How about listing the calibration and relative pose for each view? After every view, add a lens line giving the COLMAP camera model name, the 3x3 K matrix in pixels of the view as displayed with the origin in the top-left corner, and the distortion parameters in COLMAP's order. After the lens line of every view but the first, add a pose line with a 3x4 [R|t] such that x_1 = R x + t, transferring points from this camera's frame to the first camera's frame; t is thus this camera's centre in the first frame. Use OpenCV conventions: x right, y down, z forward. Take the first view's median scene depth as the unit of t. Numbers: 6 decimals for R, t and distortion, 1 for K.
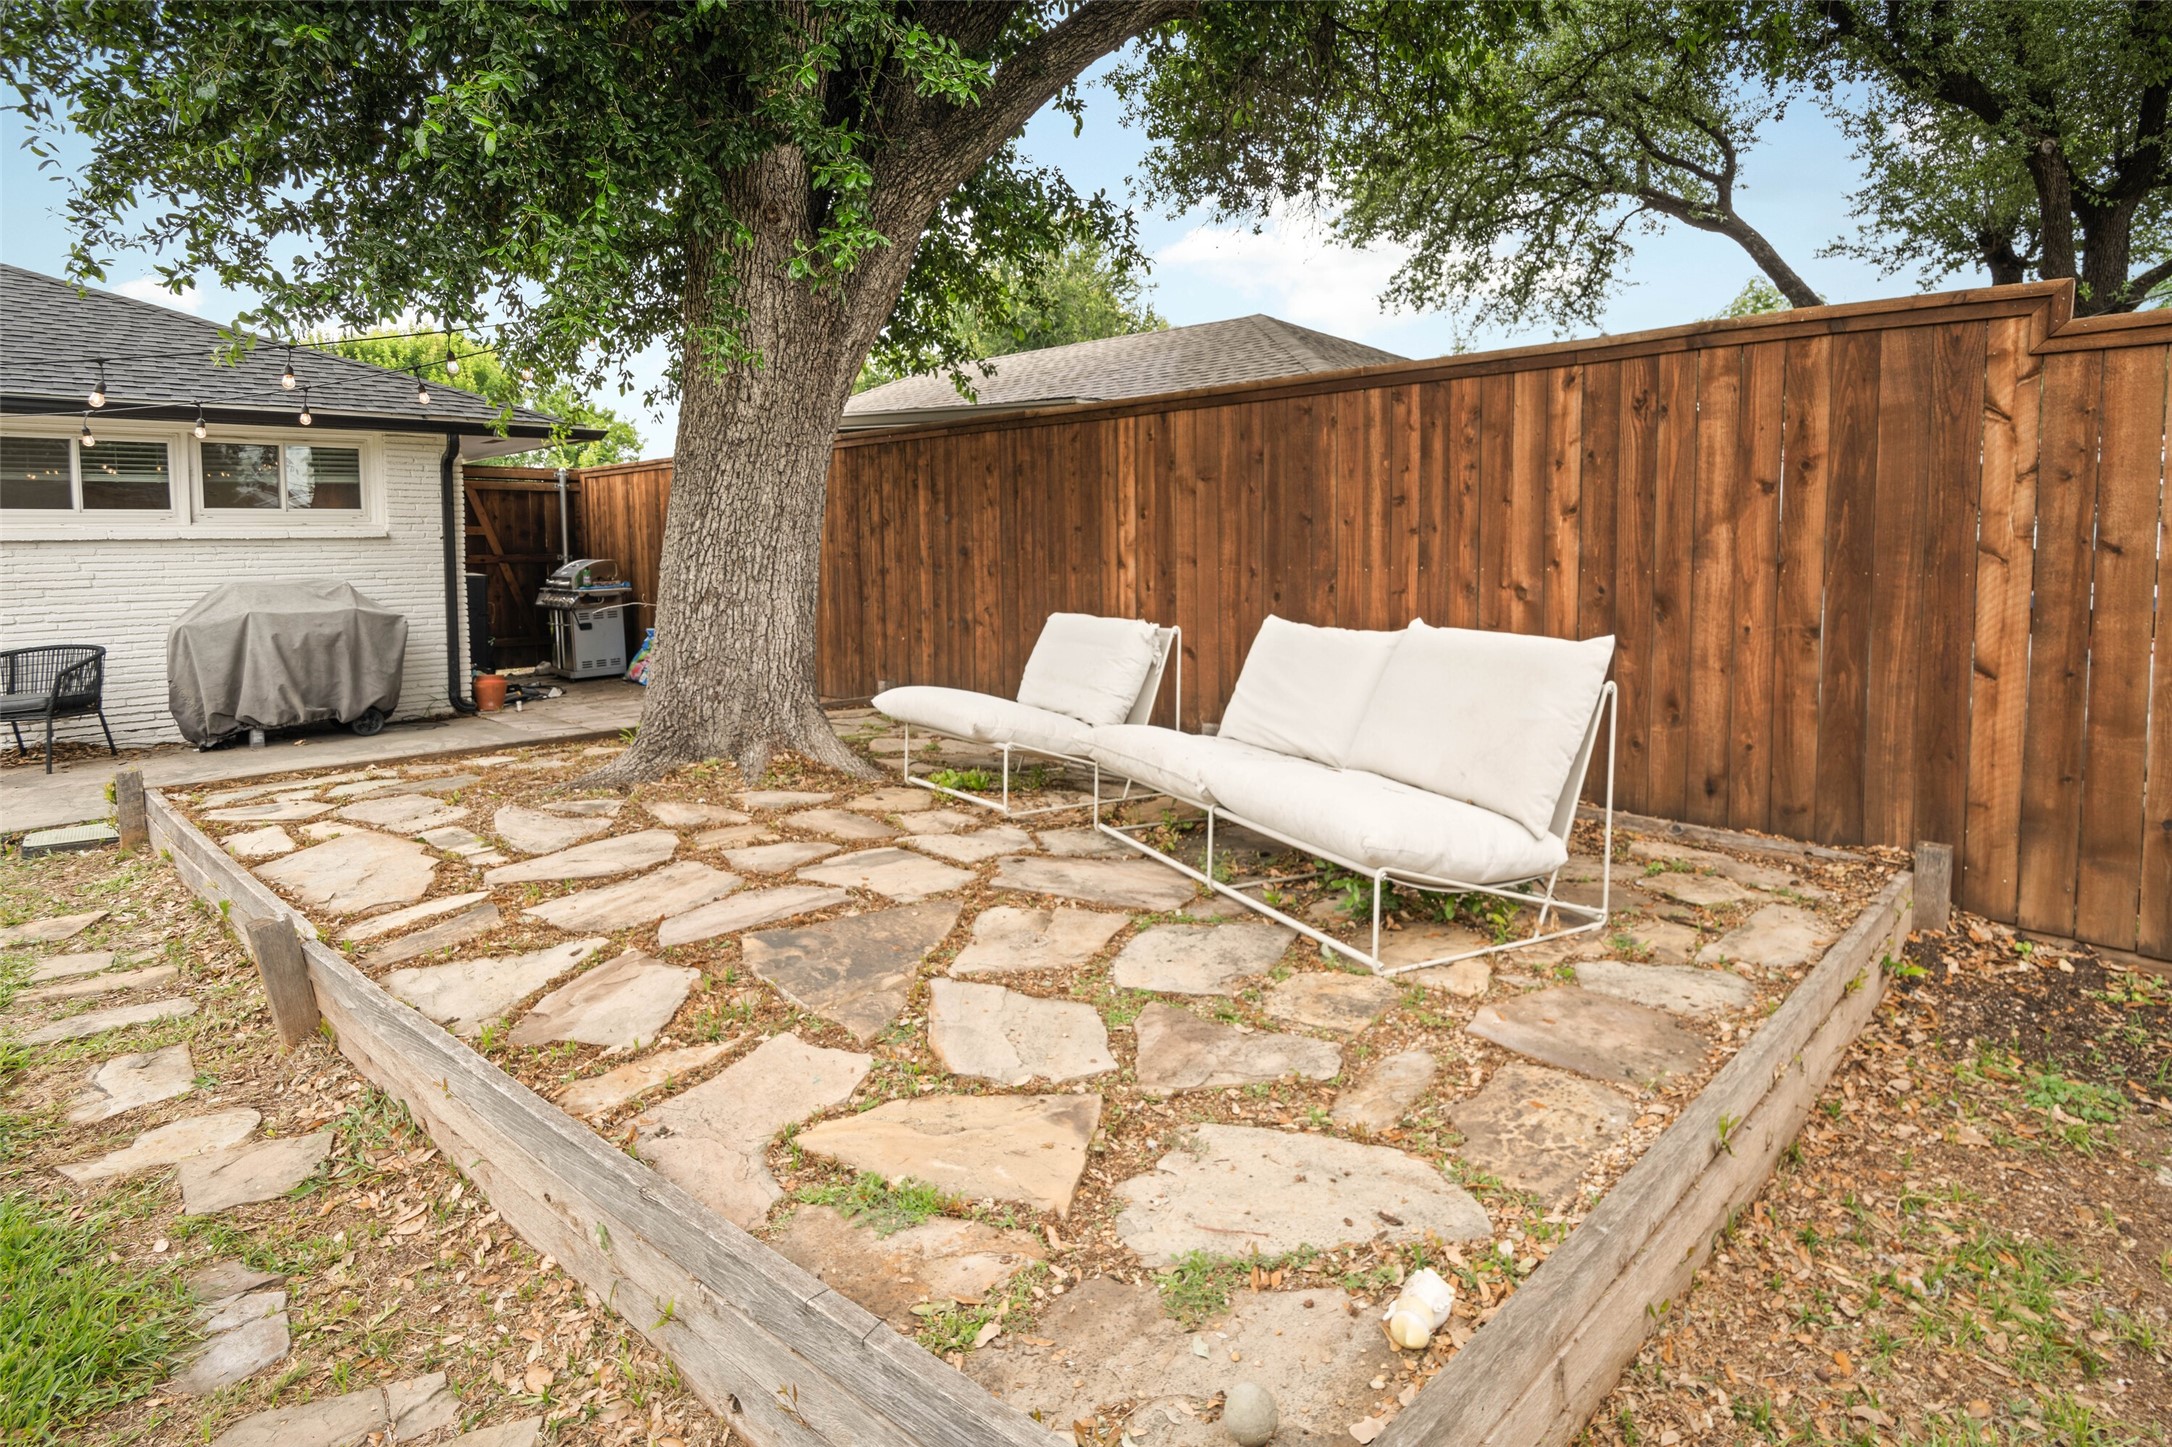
lens RADIAL K [[1134.2, 0, 1090.4], [0, 1134.2, 614.1], [0, 0, 1]] dist [-0.001446, 0.000529]
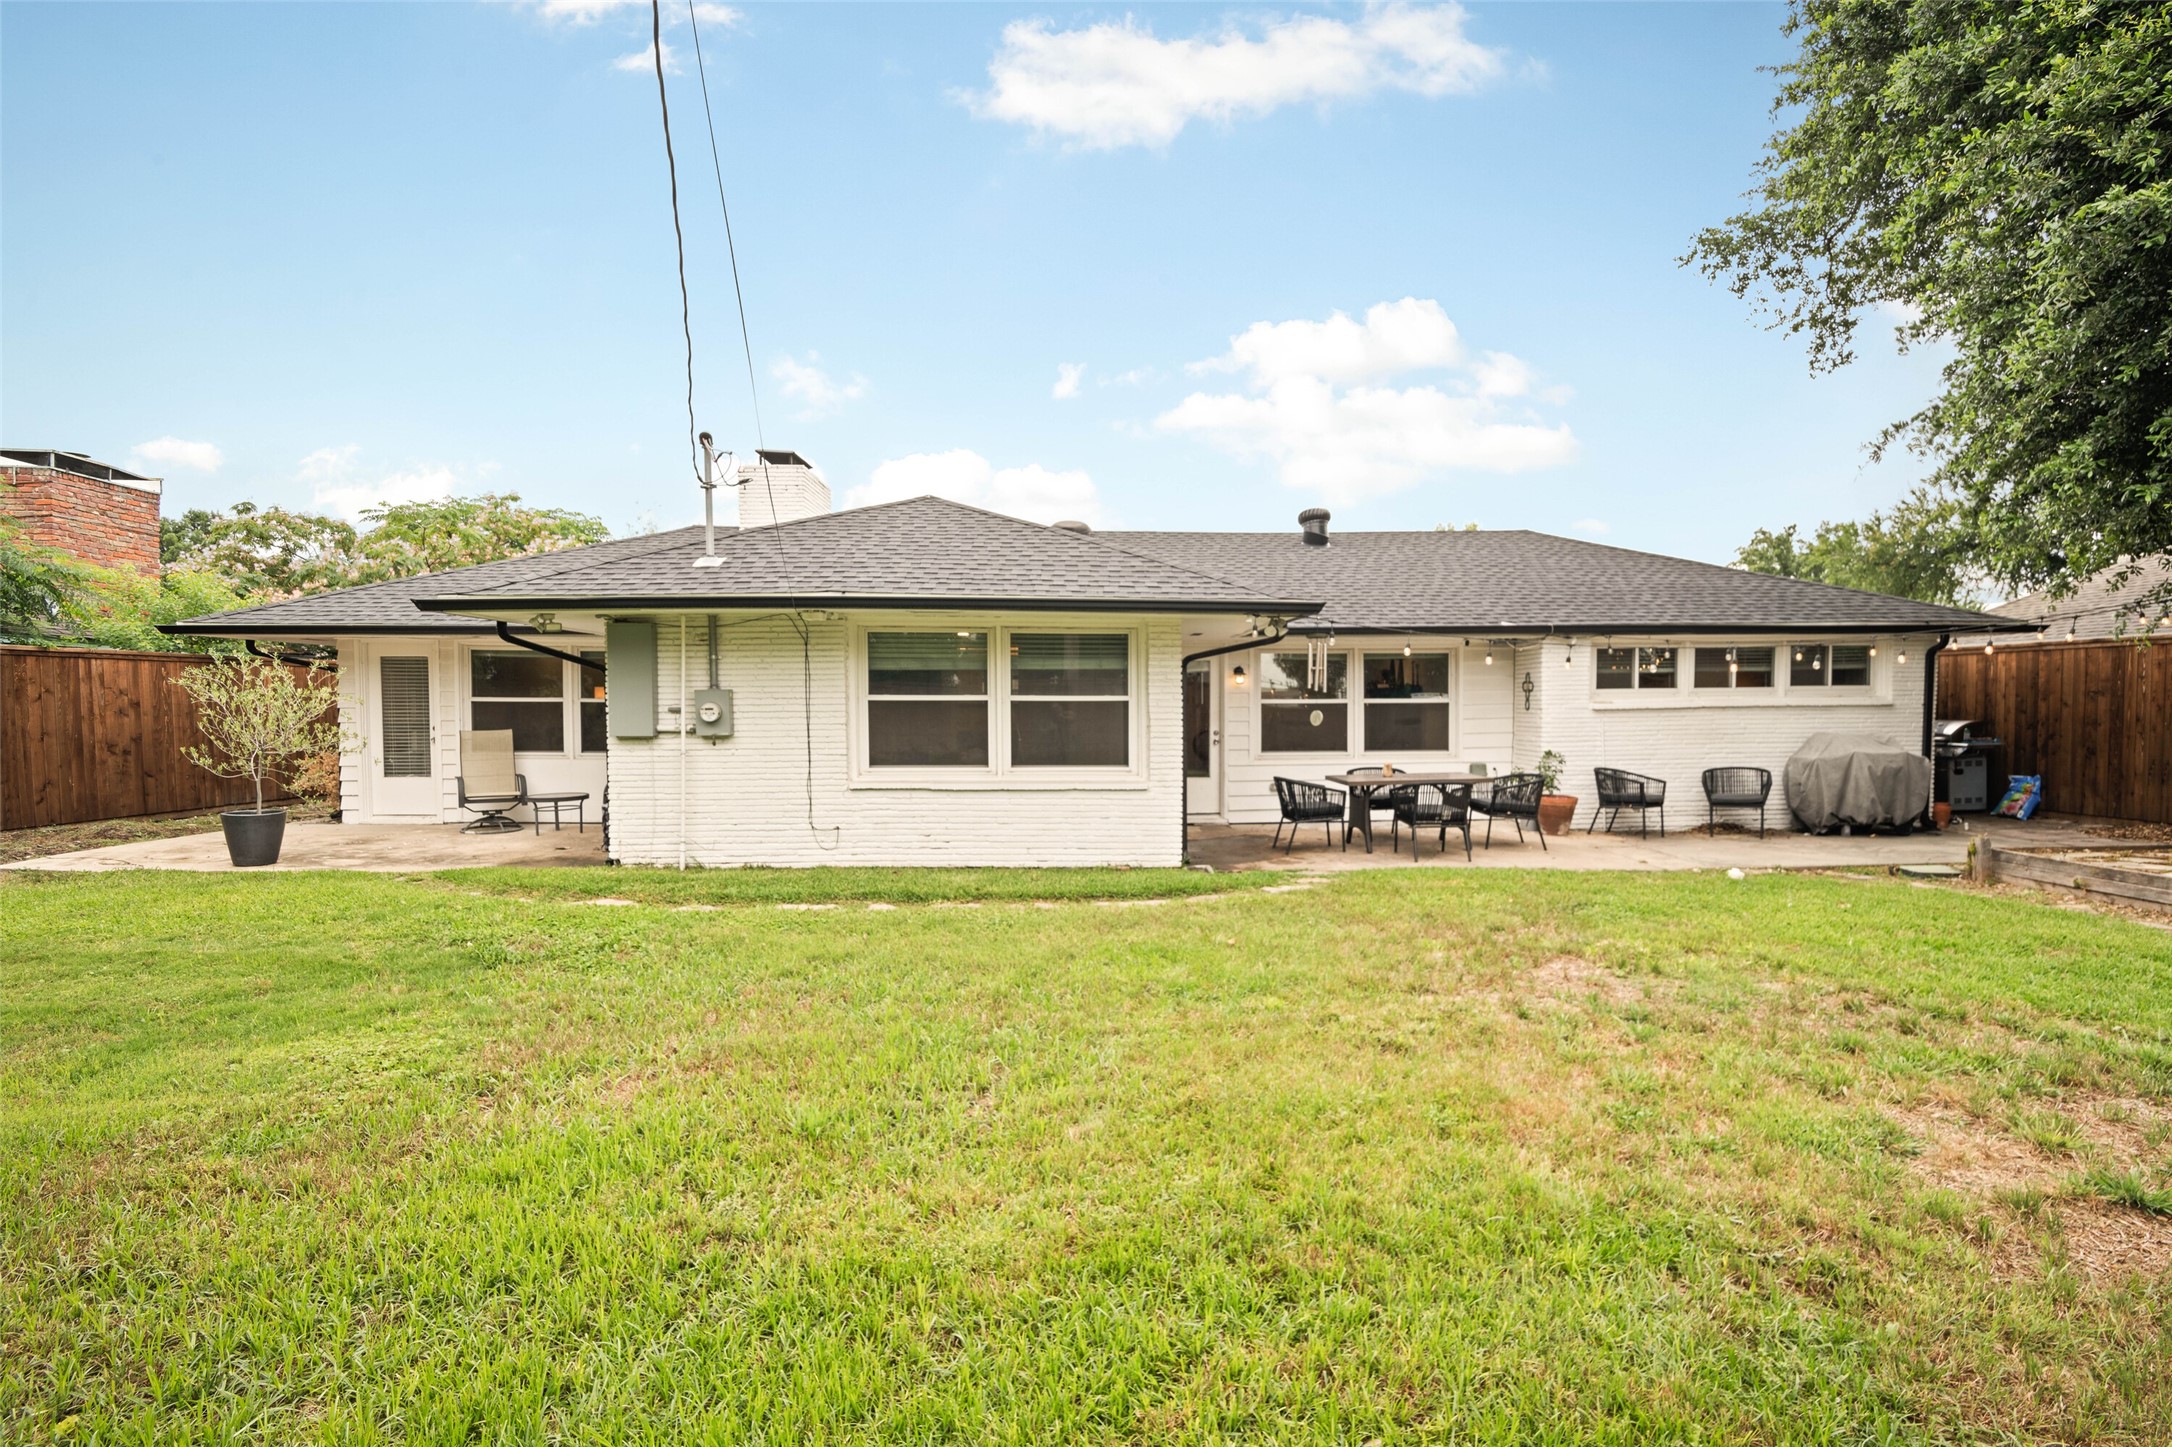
lens RADIAL K [[1081.9, 0, 1097.9], [0, 1081.9, 742.2], [0, 0, 1]] dist [-0.001863, -0.000073]
pose [[0.743585, 0.028613, -0.668029, -0.817775], [-0.044854, 0.998968, -0.007139, 0.070210], [0.667135, 0.035272, 0.744101, -1.357034]]
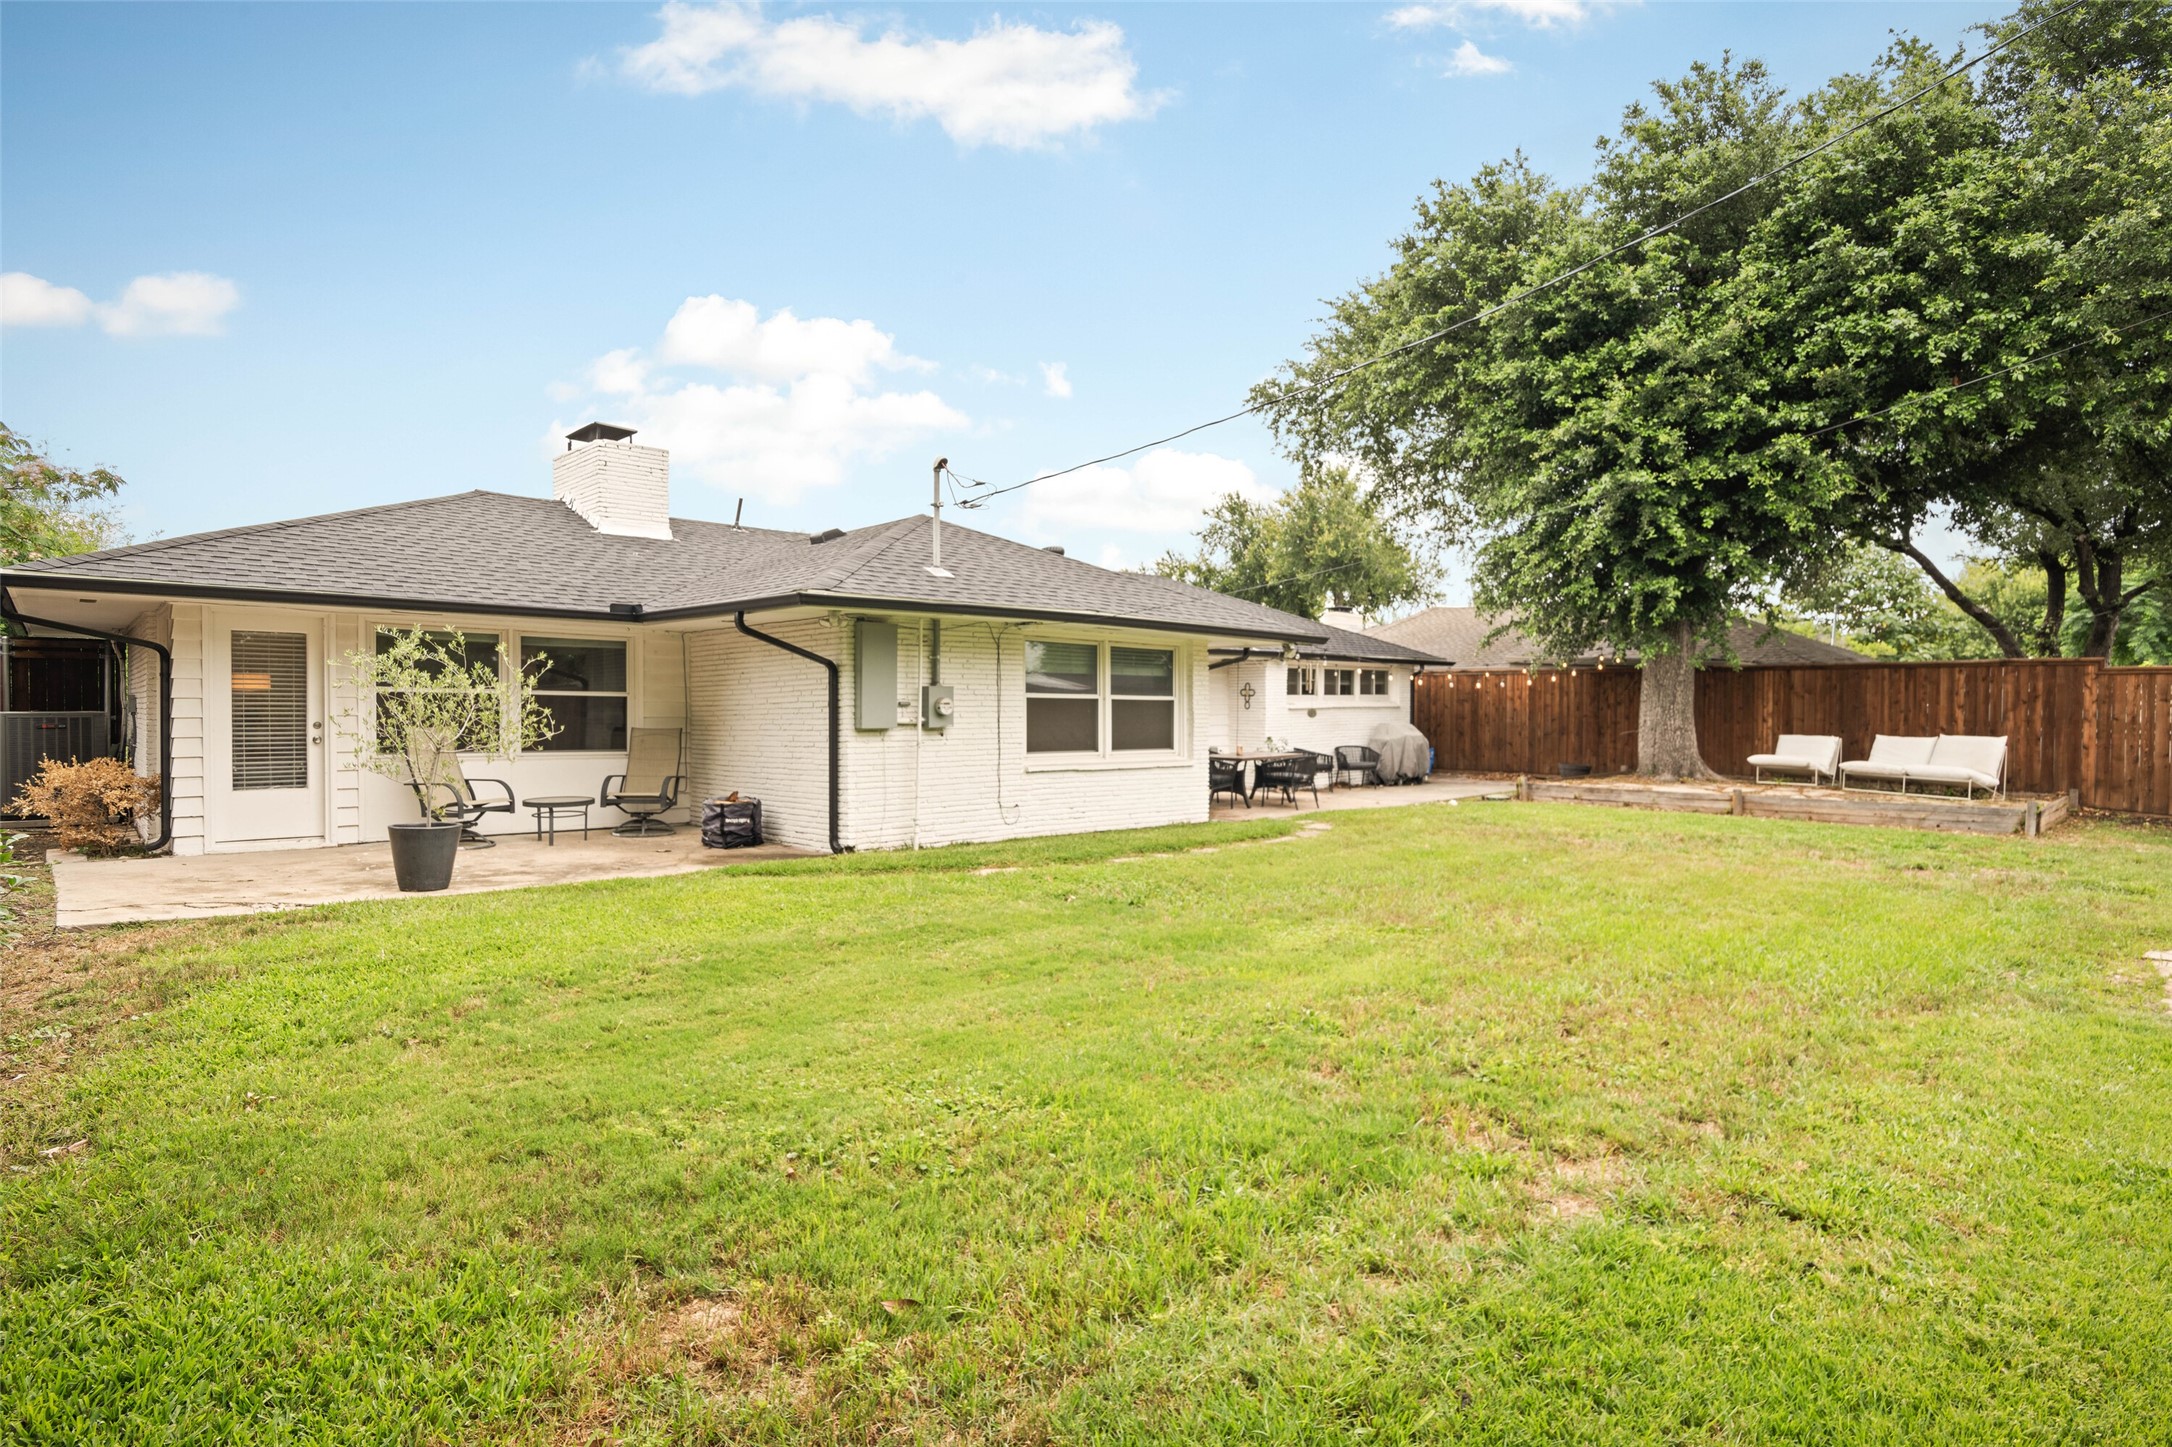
lens RADIAL K [[1081.9, 0, 1081.1], [0, 1081.9, 729.6], [0, 0, 1]] dist [-0.001863, -0.000073]
pose [[0.999384, 0.013941, -0.032197, -2.260860], [-0.015237, 0.999069, -0.040366, 0.161723], [0.031605, 0.040832, 0.998666, -2.516131]]
